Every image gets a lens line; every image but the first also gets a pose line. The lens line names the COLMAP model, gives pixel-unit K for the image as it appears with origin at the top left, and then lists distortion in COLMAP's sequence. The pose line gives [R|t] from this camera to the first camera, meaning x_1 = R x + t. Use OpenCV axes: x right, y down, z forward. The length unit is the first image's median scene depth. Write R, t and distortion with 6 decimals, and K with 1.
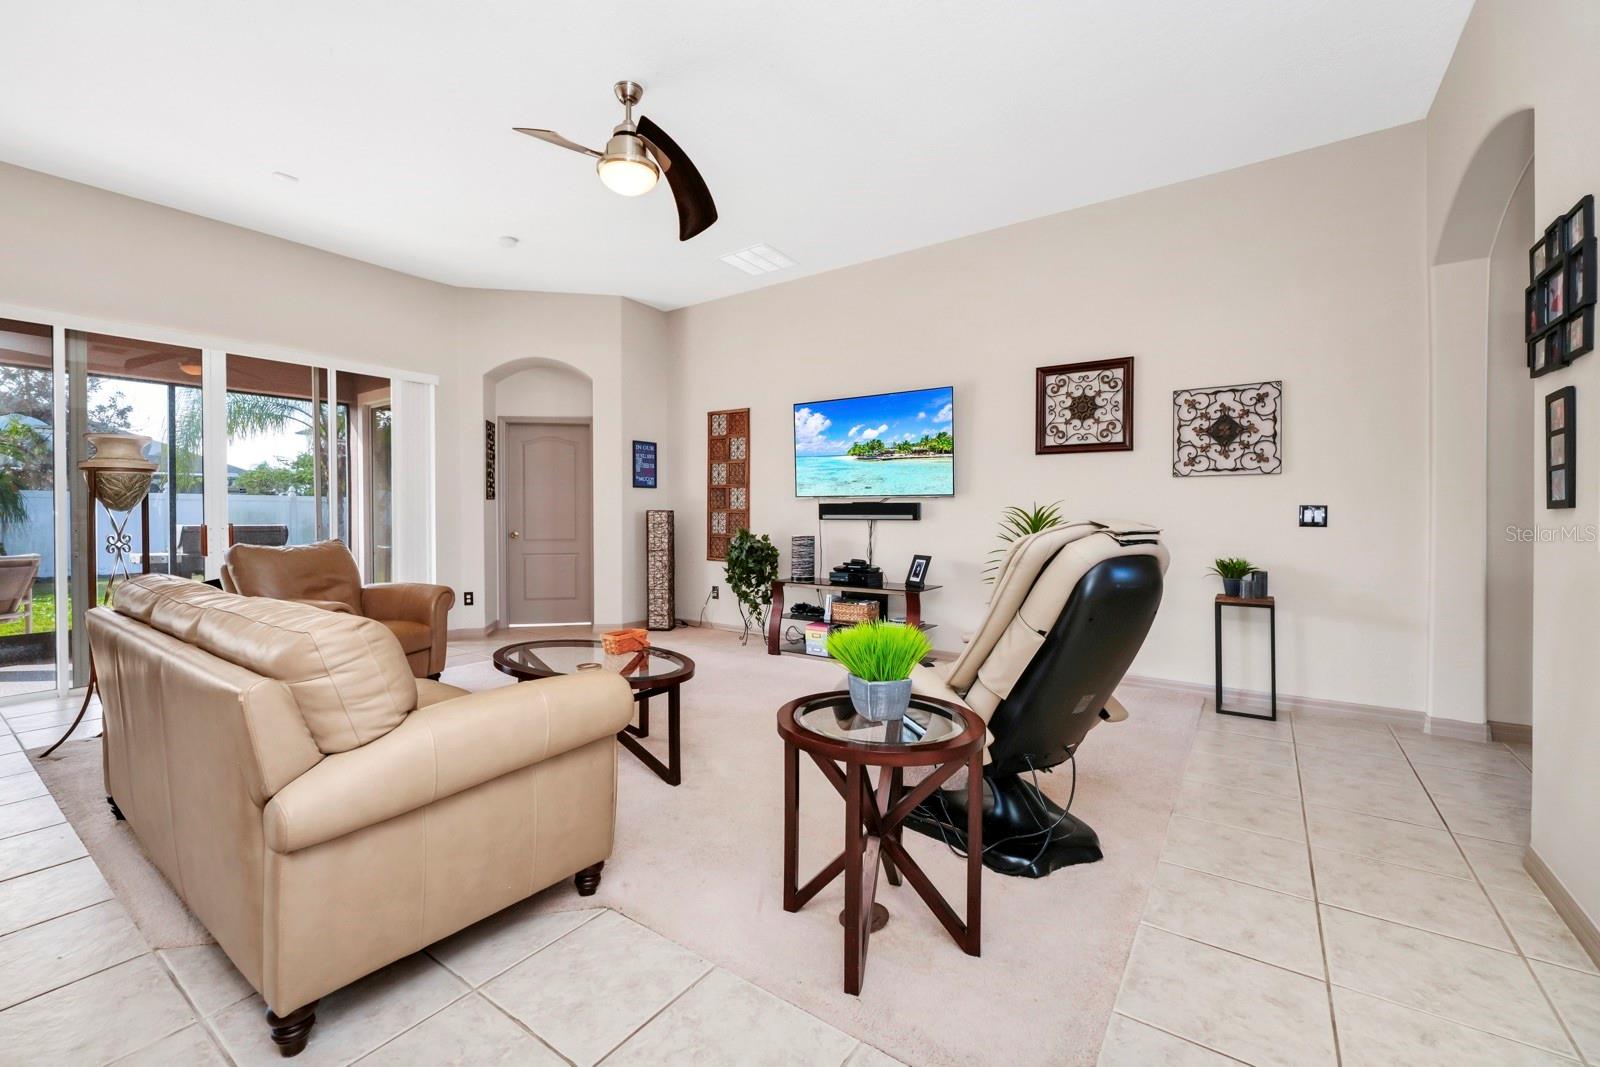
lens RADIAL K [[661.9, 0, 767.6], [0, 661.9, 534.4], [0, 0, 1]] dist [0.008199, -0.000531]
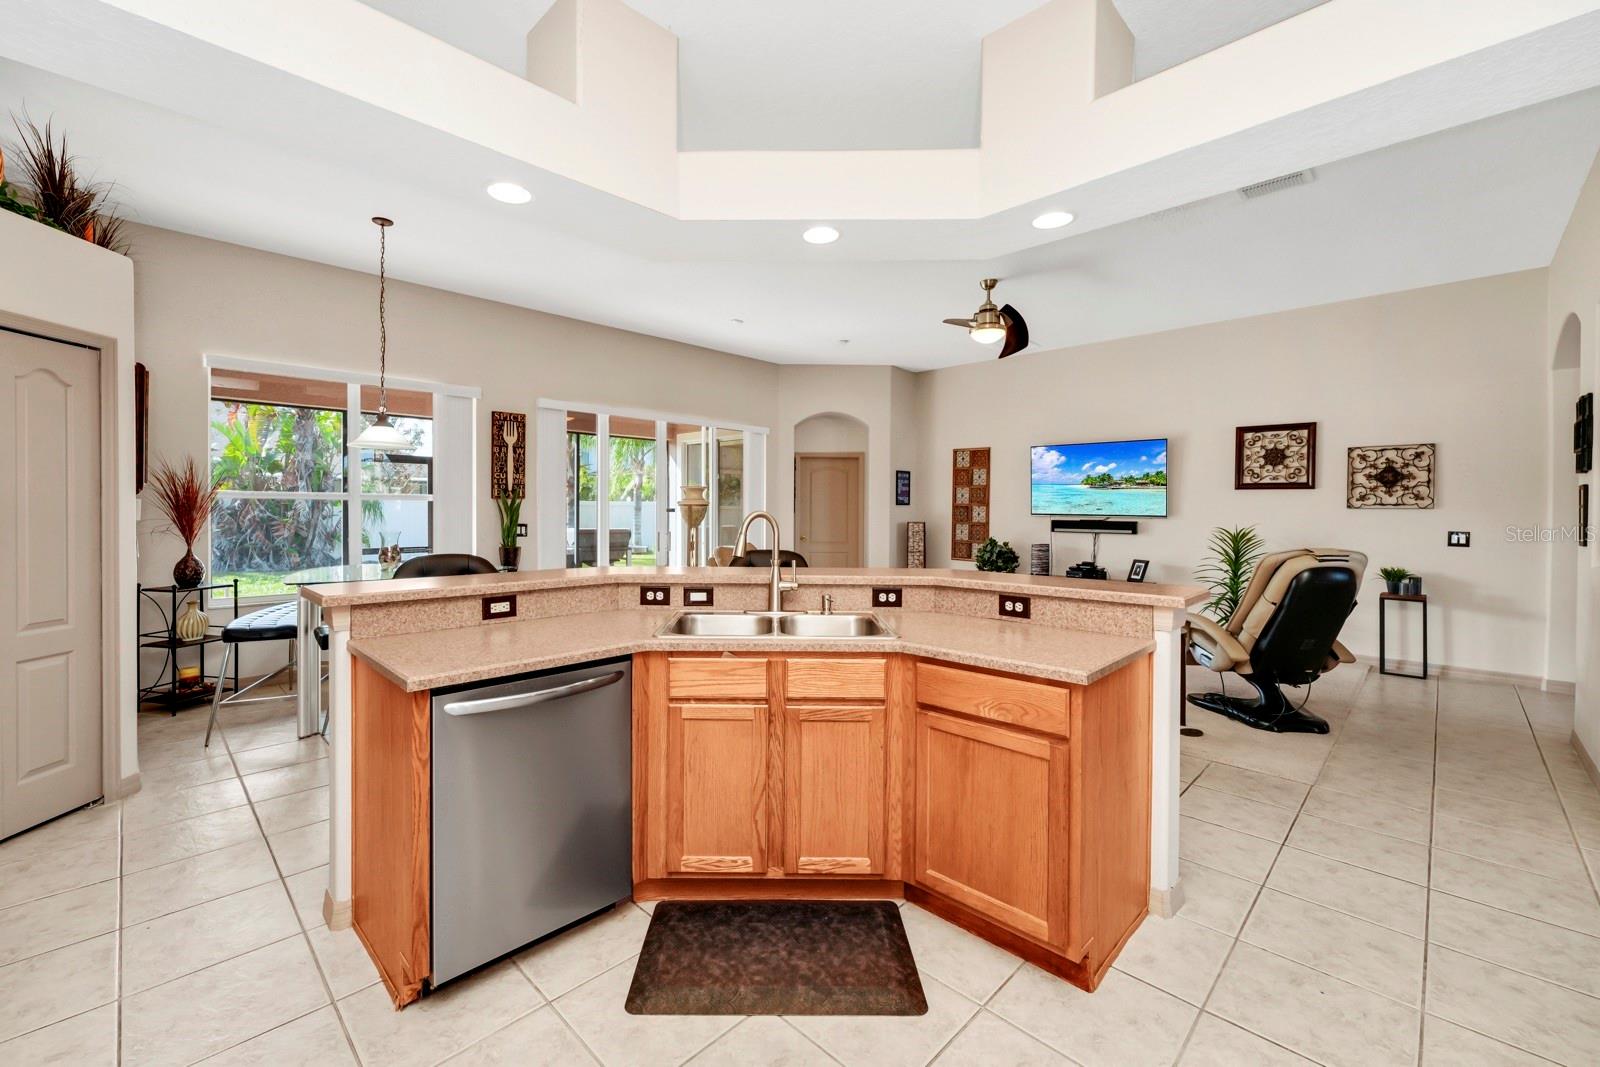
lens RADIAL K [[661.9, 0, 765.8], [0, 661.9, 529.9], [0, 0, 1]] dist [0.008199, -0.000531]
pose [[0.988124, 0.014059, -0.153017, -0.360160], [-0.014291, 0.999898, -0.000417, -0.020908], [0.152995, 0.002599, 0.988223, -0.537617]]
